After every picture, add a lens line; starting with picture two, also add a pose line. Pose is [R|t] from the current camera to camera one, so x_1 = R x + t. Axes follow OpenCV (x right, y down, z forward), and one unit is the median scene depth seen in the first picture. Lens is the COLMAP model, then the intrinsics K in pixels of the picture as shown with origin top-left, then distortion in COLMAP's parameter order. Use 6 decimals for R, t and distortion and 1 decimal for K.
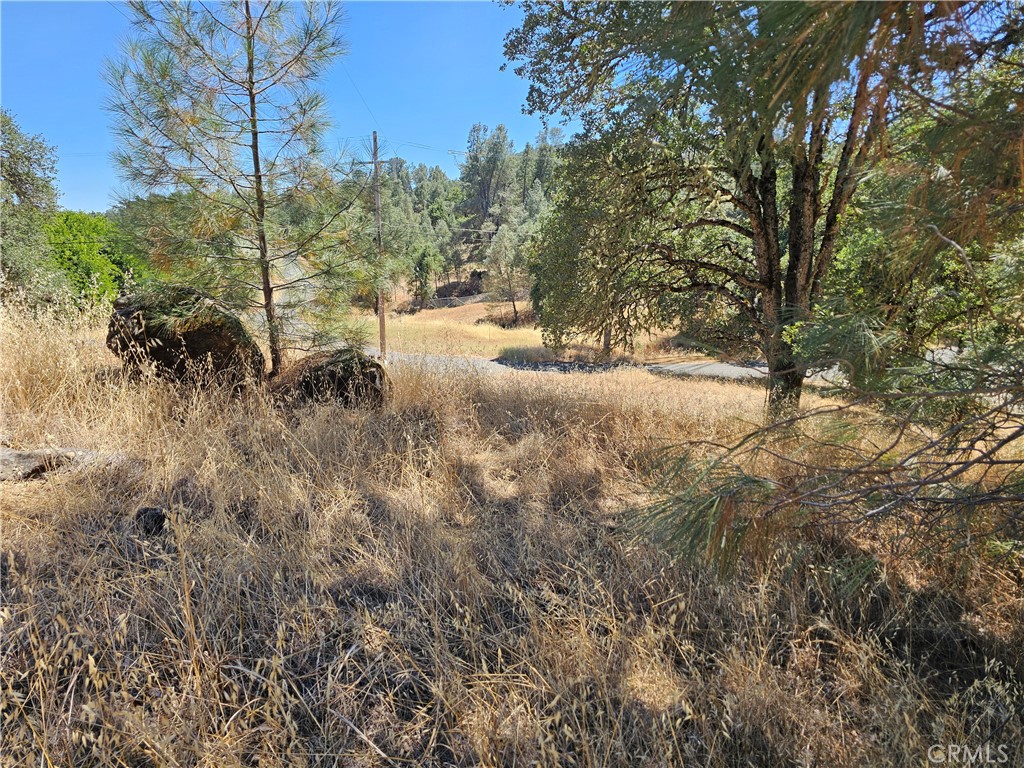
lens RADIAL K [[689.1, 0, 505.7], [0, 689.1, 383.3], [0, 0, 1]] dist [-0.007865, -0.003396]
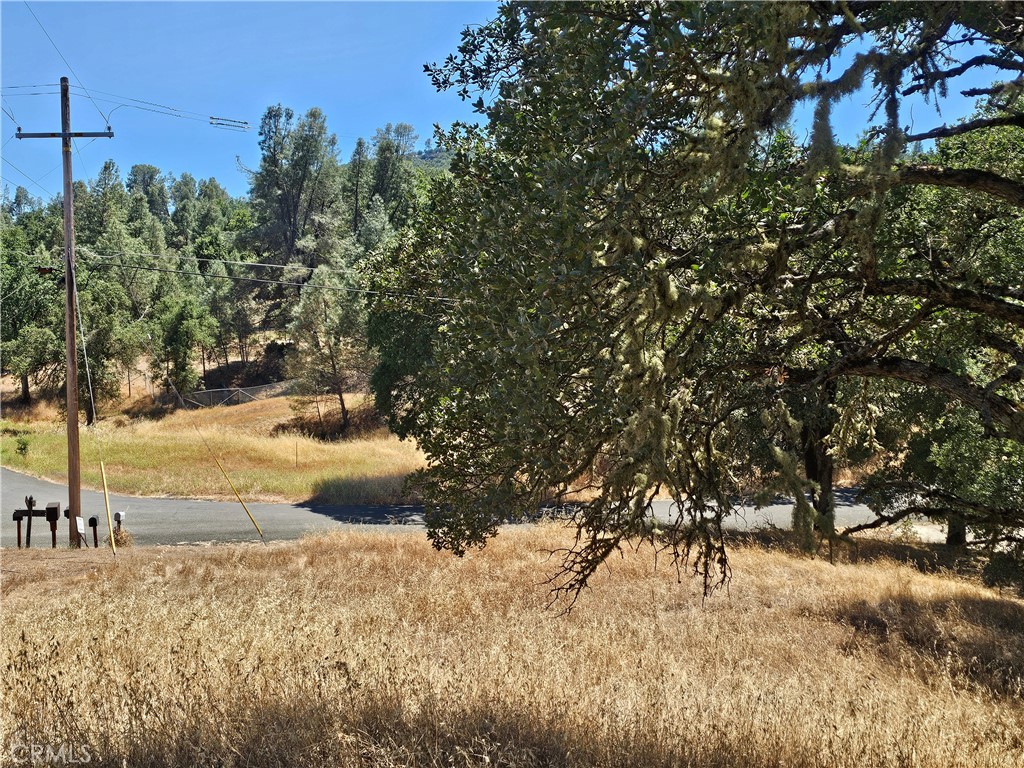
lens RADIAL K [[689.1, 0, 509.2], [0, 689.1, 393.4], [0, 0, 1]] dist [-0.007865, -0.003396]
pose [[0.971468, -0.016307, 0.236611, 0.011540], [0.042704, 0.993355, -0.106872, -0.048109], [-0.233296, 0.113927, 0.965709, 0.385455]]
